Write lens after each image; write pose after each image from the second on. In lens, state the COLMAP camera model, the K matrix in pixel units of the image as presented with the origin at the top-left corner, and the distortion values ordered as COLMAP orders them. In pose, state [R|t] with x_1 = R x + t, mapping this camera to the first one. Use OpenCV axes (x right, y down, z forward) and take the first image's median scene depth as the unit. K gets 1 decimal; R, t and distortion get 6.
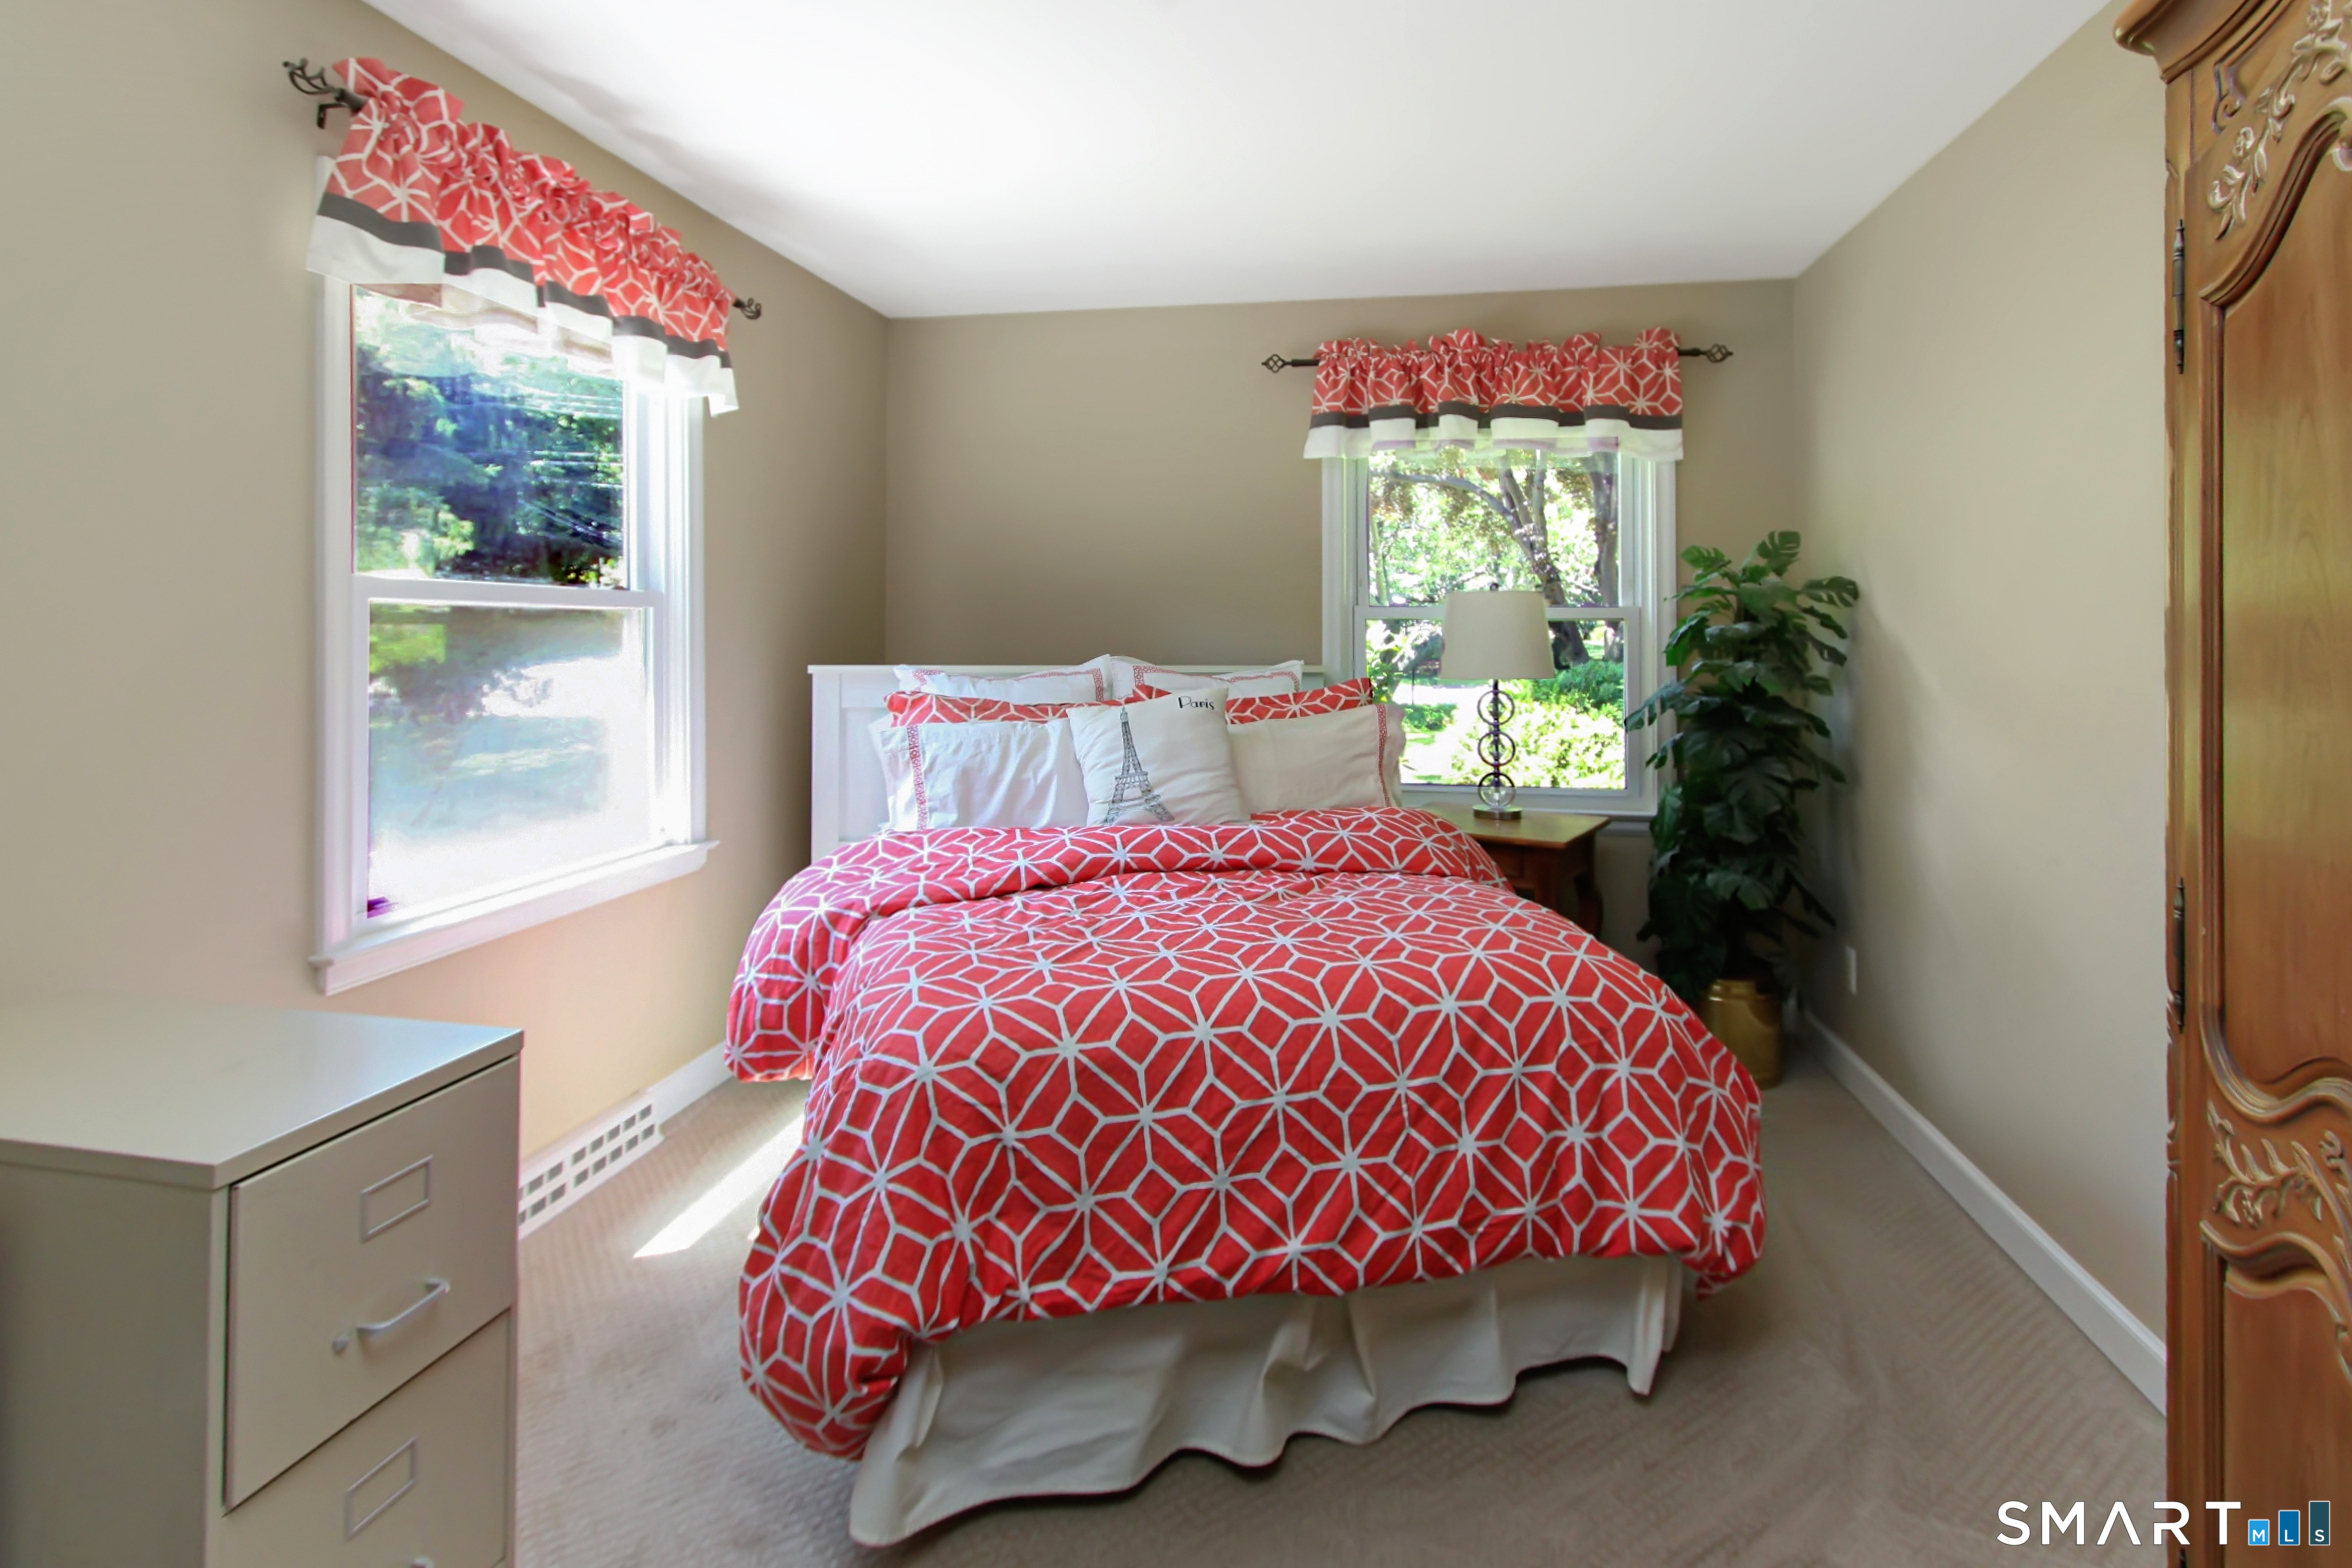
lens RADIAL K [[1171.1, 0, 1176.8], [0, 1171.1, 624.2], [0, 0, 1]] dist [-0.019455, 0.016567]
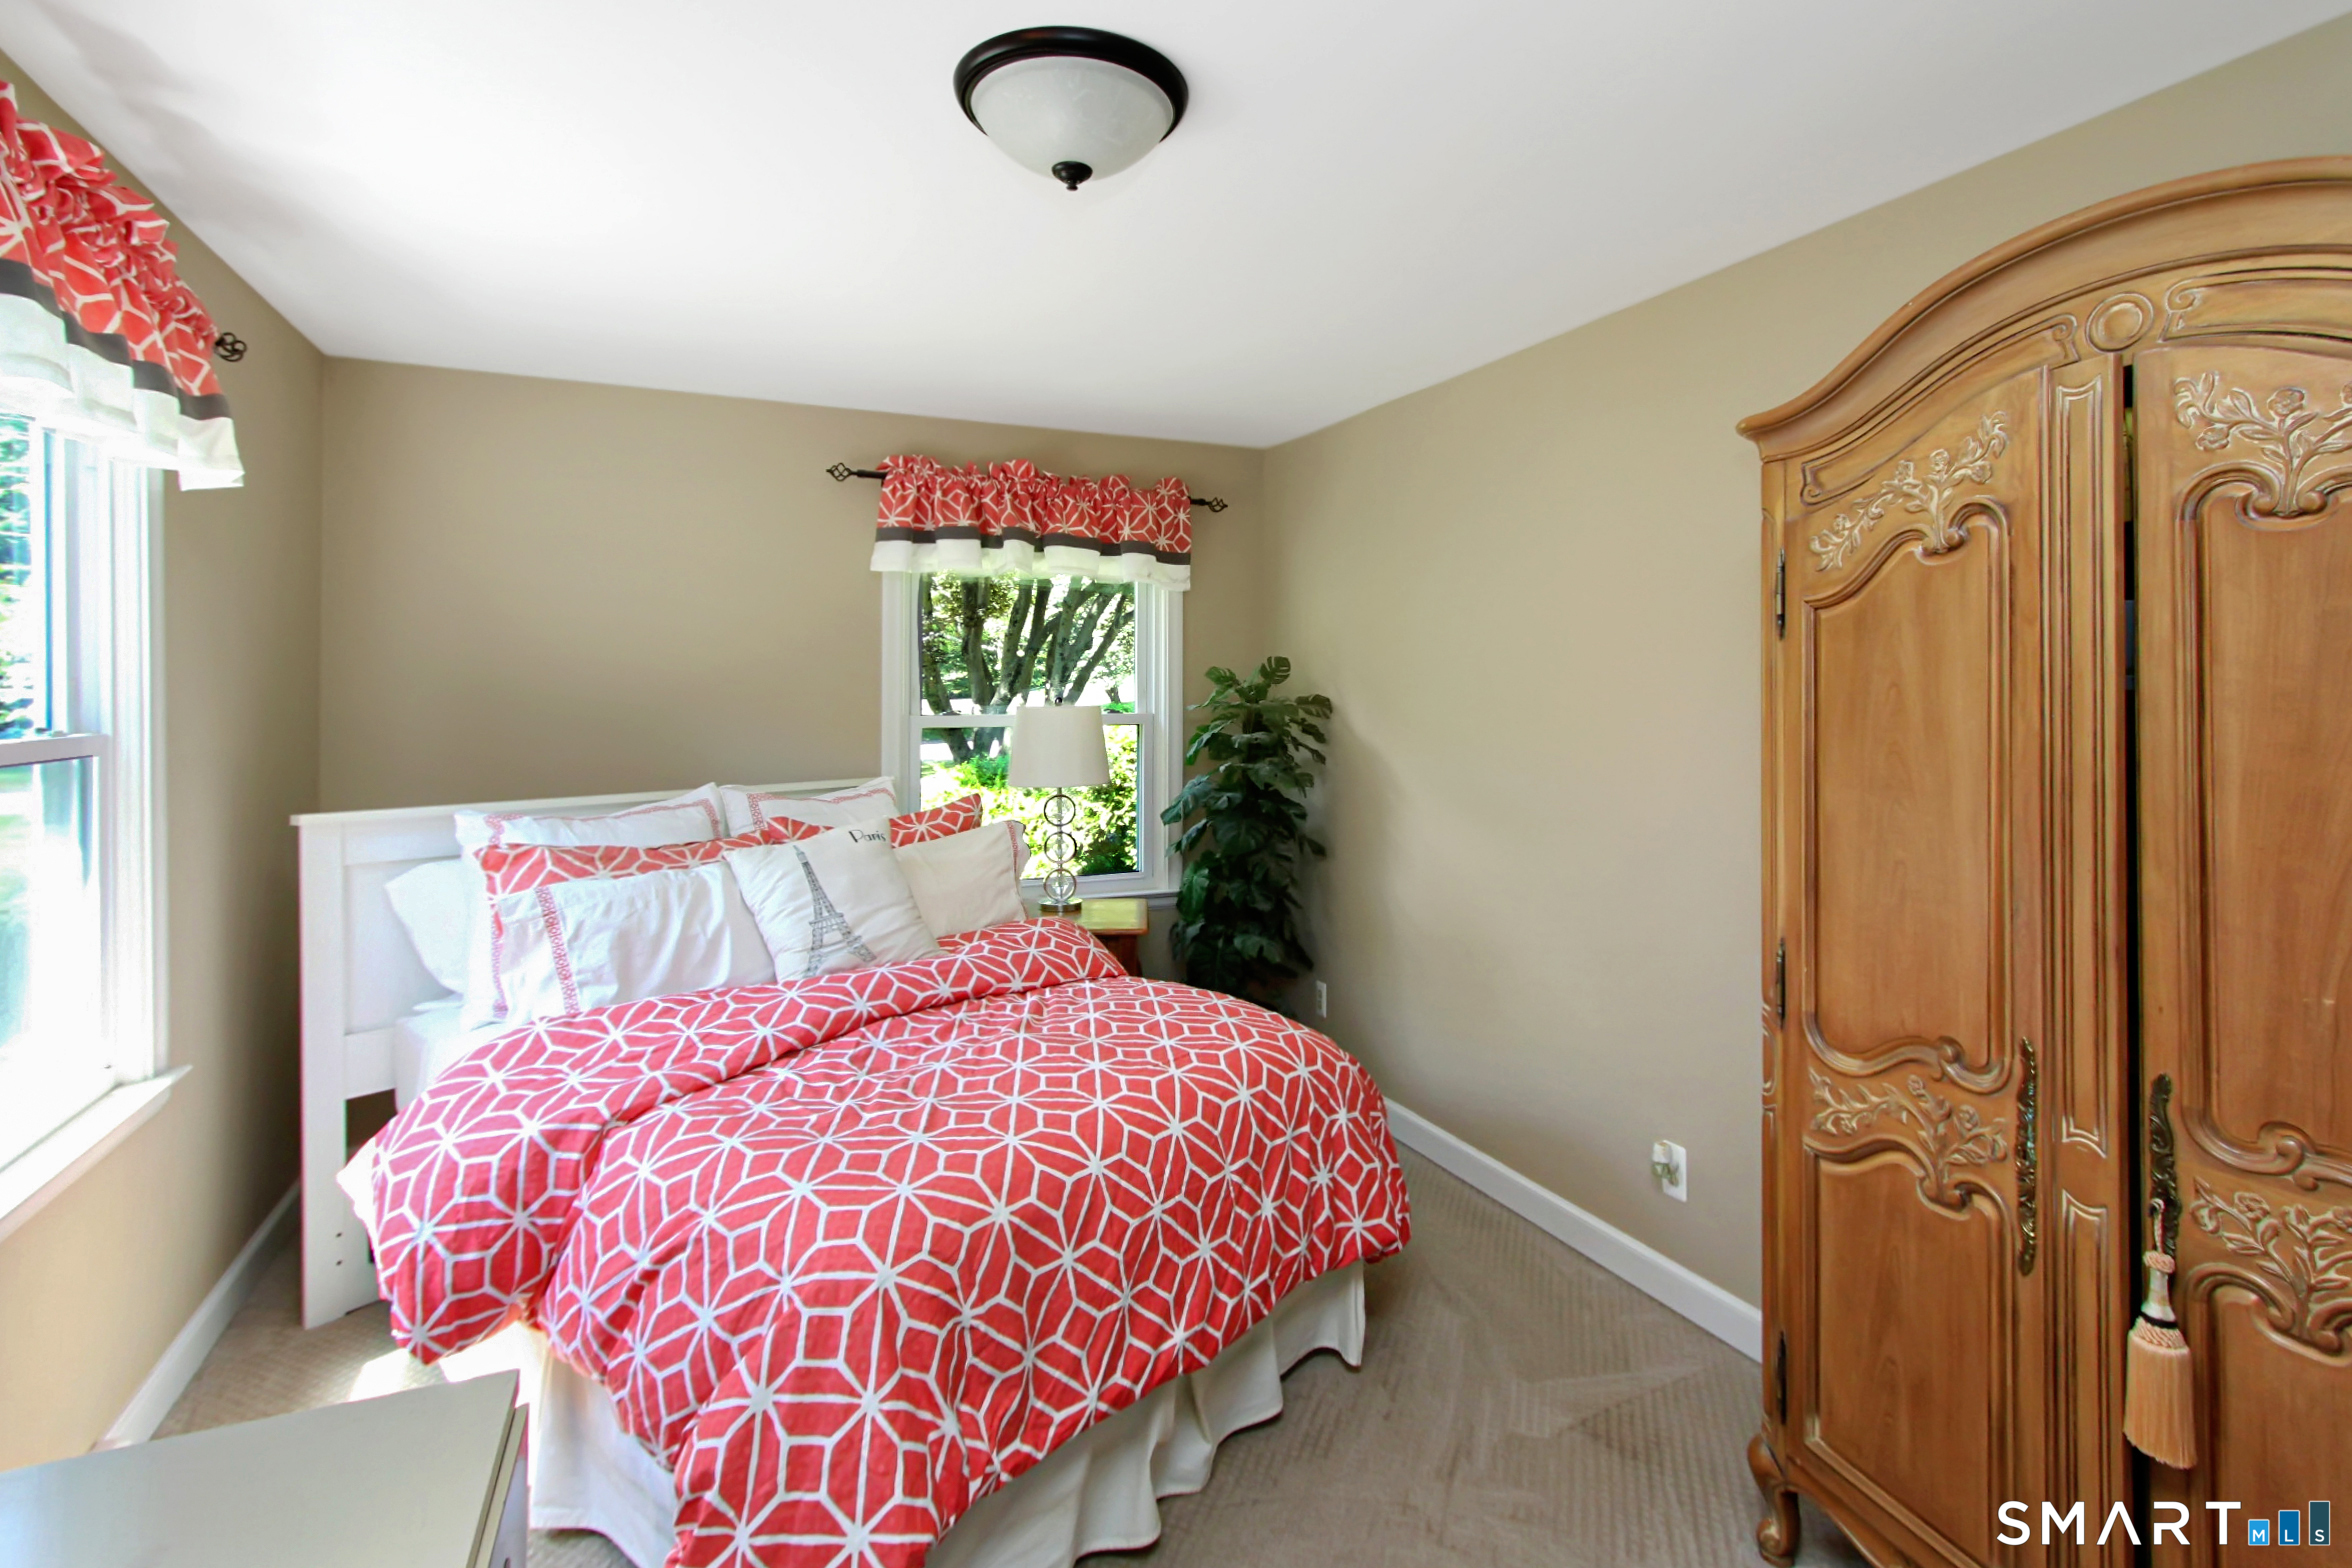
lens RADIAL K [[1162.3, 0, 1174.0], [0, 1162.3, 692.3], [0, 0, 1]] dist [-0.001297, 0.000660]
pose [[0.820490, -0.006313, 0.571626, -0.391729], [0.000867, 0.999952, 0.009798, -0.074580], [-0.571660, -0.007544, 0.820456, 0.057109]]
